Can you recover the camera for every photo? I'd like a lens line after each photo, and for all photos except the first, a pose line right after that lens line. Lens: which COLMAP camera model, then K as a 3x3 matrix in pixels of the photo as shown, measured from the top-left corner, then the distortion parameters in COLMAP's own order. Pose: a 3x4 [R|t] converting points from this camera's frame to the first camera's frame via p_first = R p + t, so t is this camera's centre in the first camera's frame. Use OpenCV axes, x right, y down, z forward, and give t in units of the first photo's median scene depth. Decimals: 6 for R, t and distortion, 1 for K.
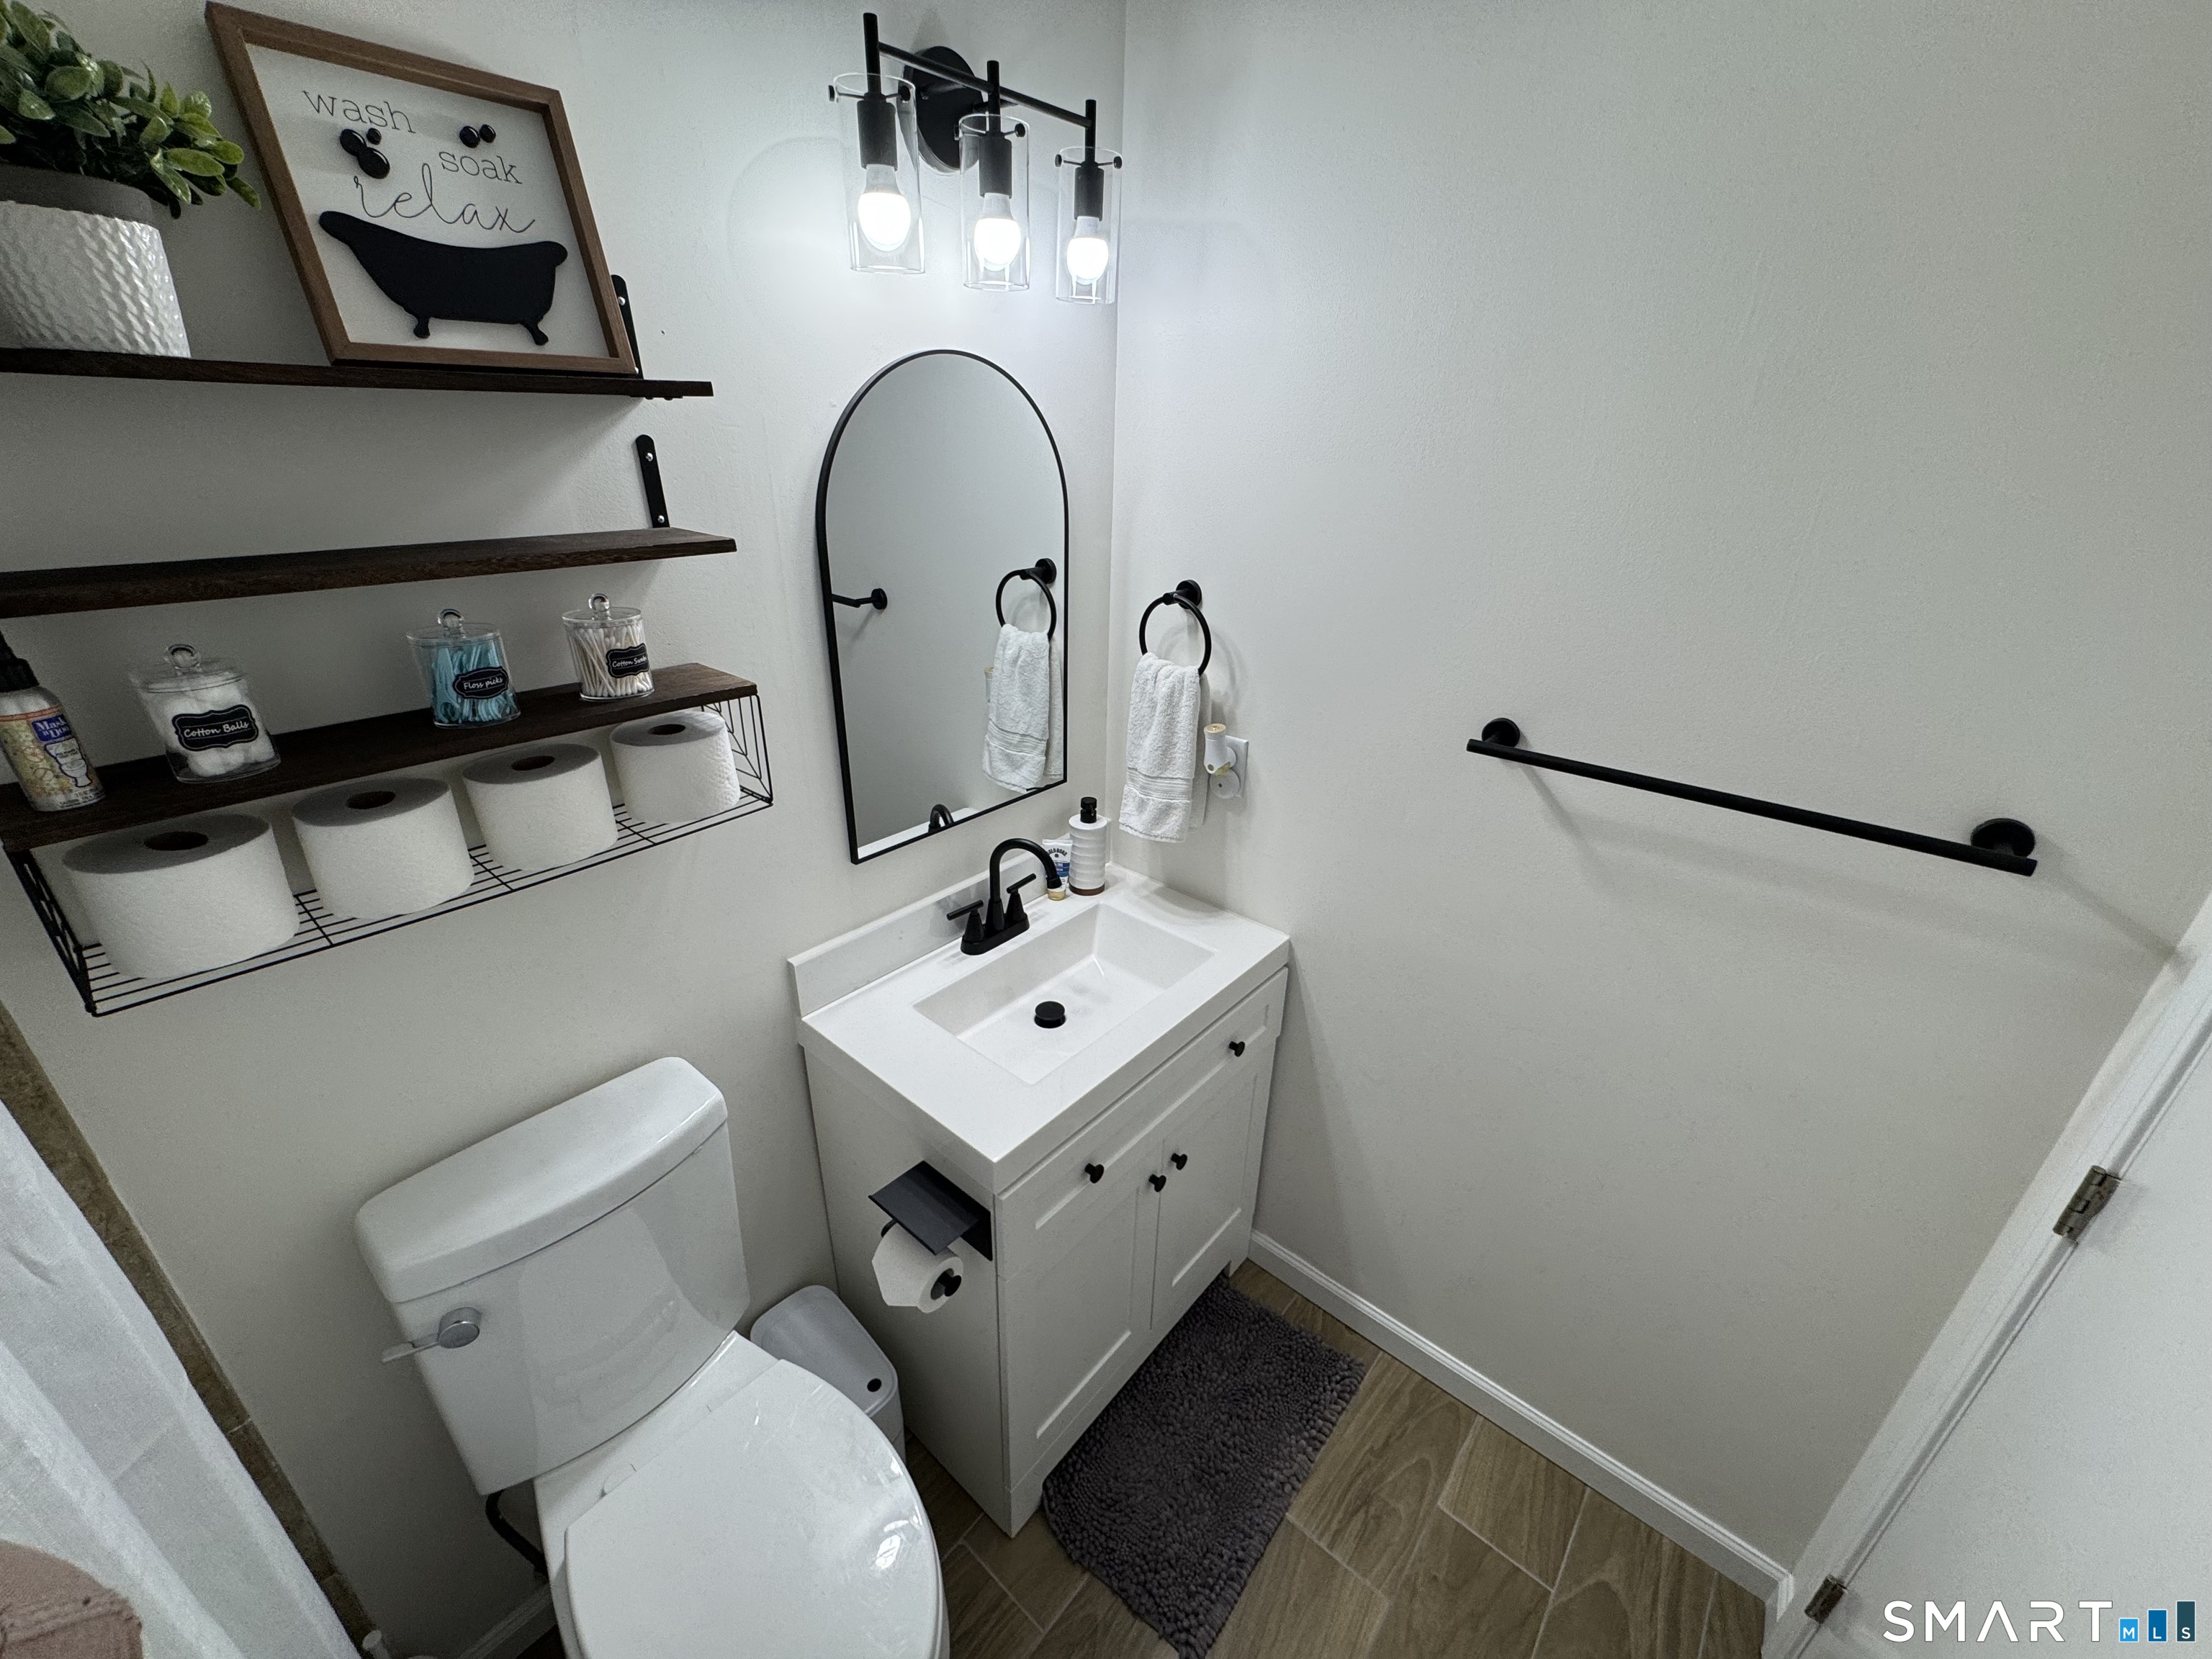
lens RADIAL K [[883.7, 0, 1106.0], [0, 883.7, 829.5], [0, 0, 1]] dist [-0.003038, 0.000266]
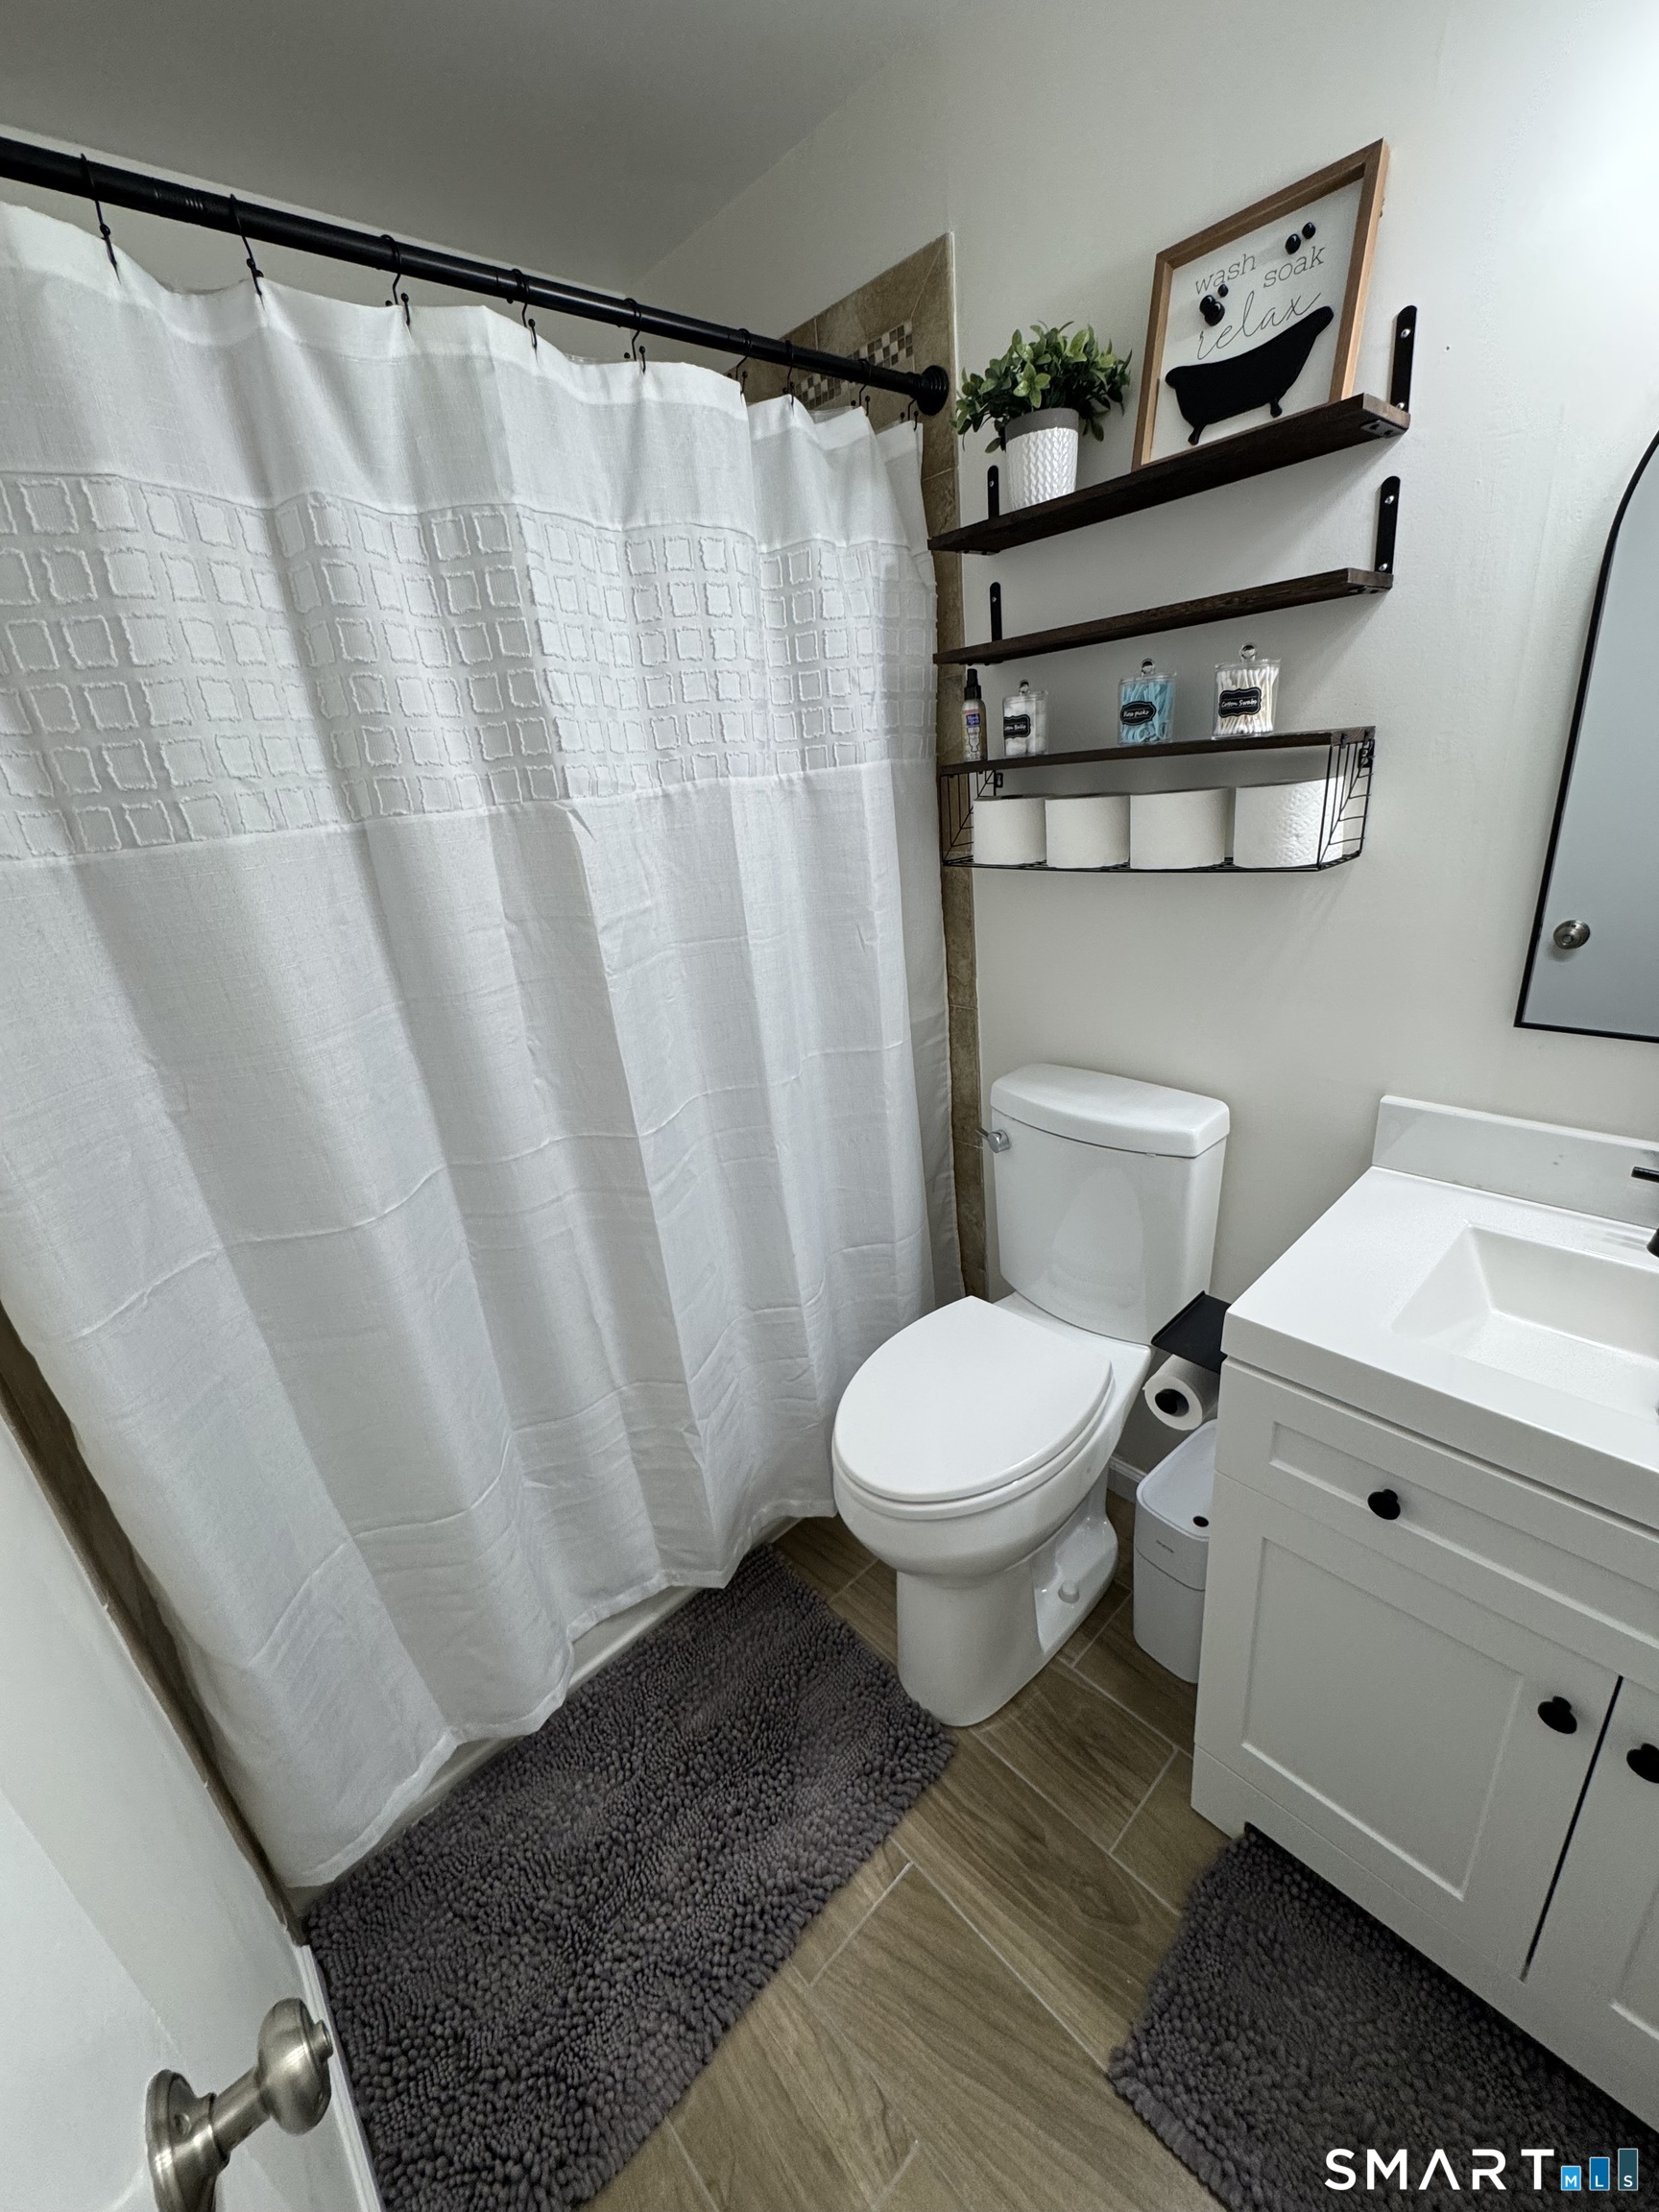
lens RADIAL K [[883.7, 0, 829.5], [0, 883.7, 1106.0], [0, 0, 1]] dist [-0.003038, 0.000266]
pose [[-0.118630, 0.351536, -0.928628, 0.826165], [-0.323373, 0.870567, 0.370867, 0.013153], [0.938806, 0.344289, 0.010401, 0.713648]]
